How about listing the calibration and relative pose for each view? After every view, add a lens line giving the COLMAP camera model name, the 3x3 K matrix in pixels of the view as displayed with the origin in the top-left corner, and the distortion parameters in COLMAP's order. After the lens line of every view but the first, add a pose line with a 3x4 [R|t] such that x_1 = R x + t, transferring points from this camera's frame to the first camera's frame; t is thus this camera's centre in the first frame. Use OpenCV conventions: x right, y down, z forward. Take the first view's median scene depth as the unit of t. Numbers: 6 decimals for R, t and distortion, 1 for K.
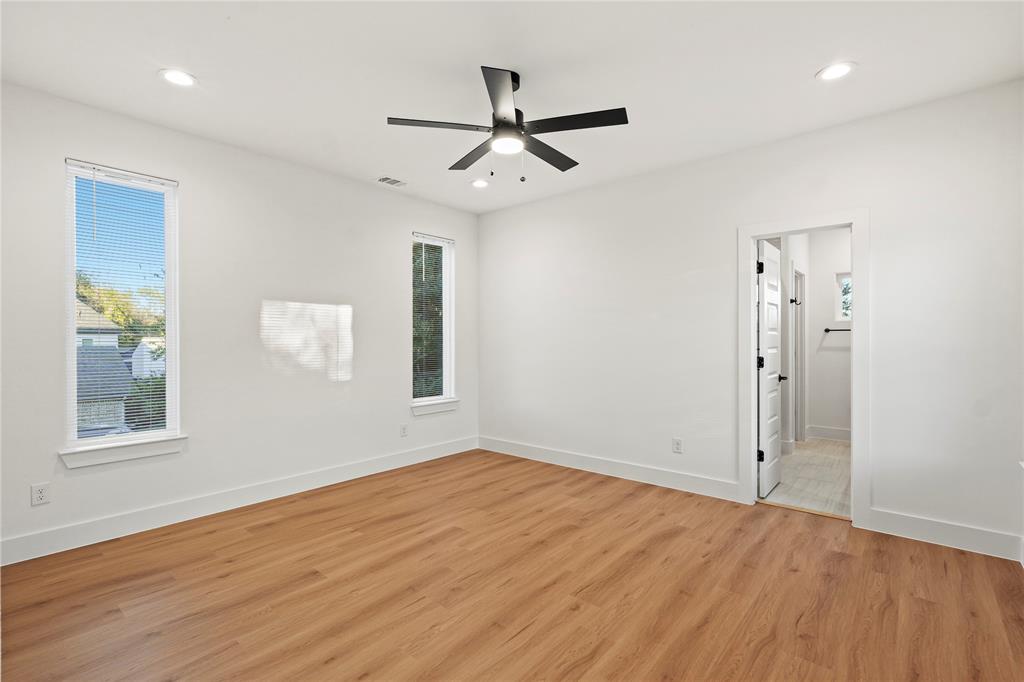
lens RADIAL K [[470.6, 0, 504.8], [0, 470.6, 342.2], [0, 0, 1]] dist [0.002726, 0.000023]
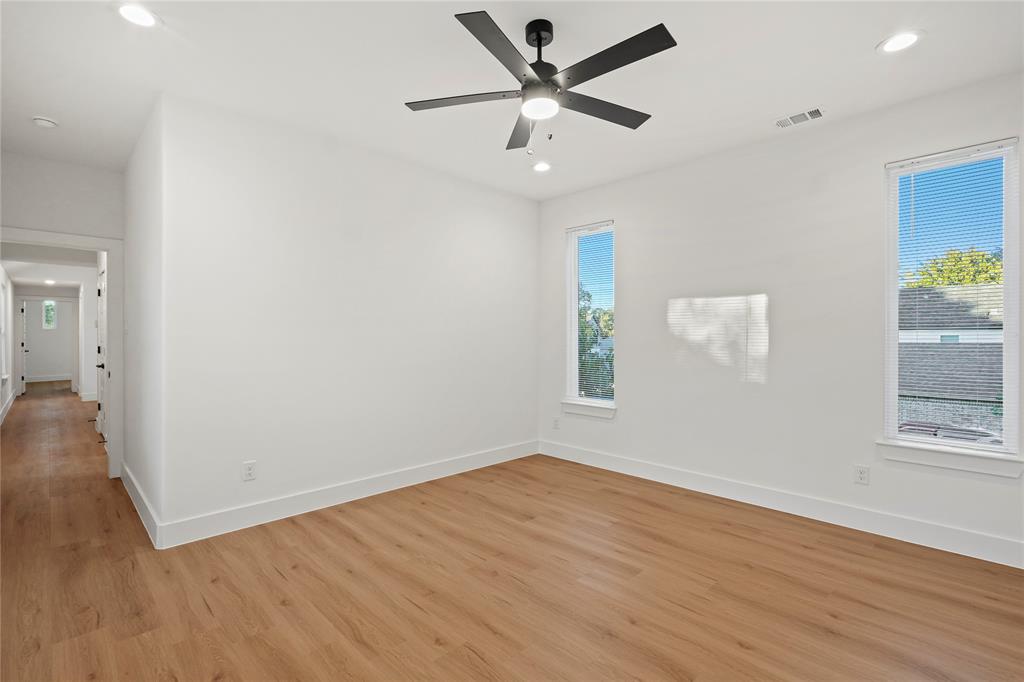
lens RADIAL K [[470.6, 0, 504.8], [0, 470.6, 342.2], [0, 0, 1]] dist [0.002726, 0.000023]
pose [[-0.085329, 0.012879, -0.996270, 0.731196], [-0.003905, 0.999904, 0.013261, -0.004601], [0.996345, 0.005022, -0.085271, 0.866754]]
